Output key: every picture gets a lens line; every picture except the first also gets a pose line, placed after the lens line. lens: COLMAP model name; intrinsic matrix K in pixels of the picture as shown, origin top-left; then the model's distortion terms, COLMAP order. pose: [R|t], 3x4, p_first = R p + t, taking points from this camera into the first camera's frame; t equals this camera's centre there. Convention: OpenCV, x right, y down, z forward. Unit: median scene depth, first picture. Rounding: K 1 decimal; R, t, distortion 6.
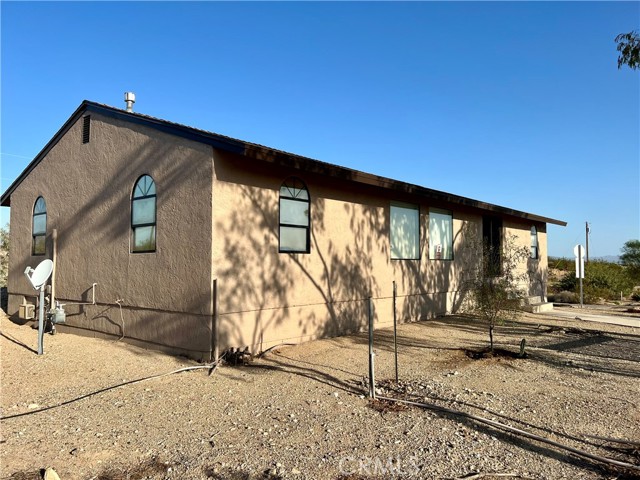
lens RADIAL K [[468.6, 0, 320.0], [0, 468.6, 240.0], [0, 0, 1]] dist [0.110611, -0.001721]
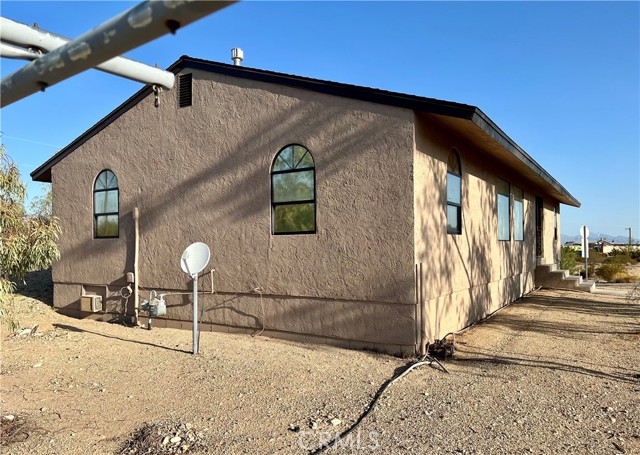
lens RADIAL K [[485.1, 0, 319.0], [0, 485.1, 243.4], [0, 0, 1]] dist [0.065821, -0.001418]
pose [[0.987532, -0.008551, 0.157188, -0.445709], [0.002004, 0.999126, 0.041760, 0.006750], [-0.157407, -0.040925, 0.986685, 0.108231]]
